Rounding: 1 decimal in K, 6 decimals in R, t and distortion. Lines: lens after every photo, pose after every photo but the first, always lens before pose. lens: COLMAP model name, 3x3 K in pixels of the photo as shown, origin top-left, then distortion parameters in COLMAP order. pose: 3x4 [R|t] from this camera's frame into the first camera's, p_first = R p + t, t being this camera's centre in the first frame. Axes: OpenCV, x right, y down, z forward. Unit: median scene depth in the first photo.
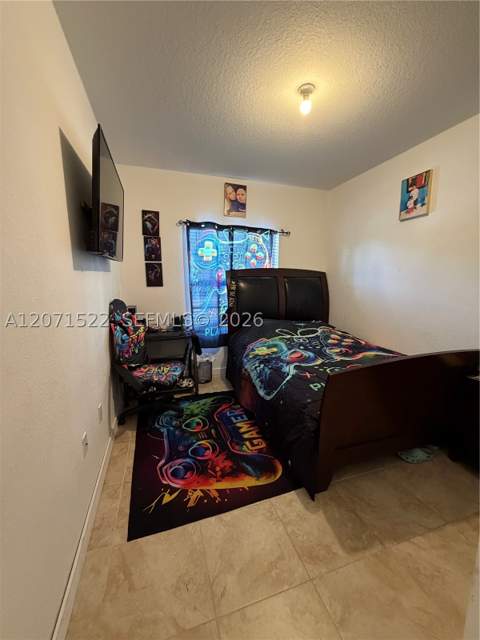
lens RADIAL K [[256.0, 0, 239.5], [0, 256.0, 320.0], [0, 0, 1]] dist [0.000318, 0.000148]
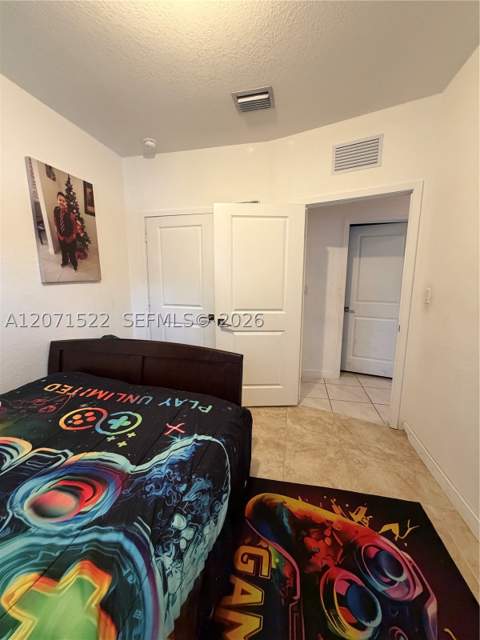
lens RADIAL K [[256.0, 0, 240.0], [0, 256.0, 319.7], [0, 0, 1]] dist [0.000318, 0.000148]
pose [[-0.862536, -0.087625, 0.498350, -0.173662], [0.074414, 0.952215, 0.296223, -0.235592], [-0.500493, 0.292587, -0.814800, 1.514459]]
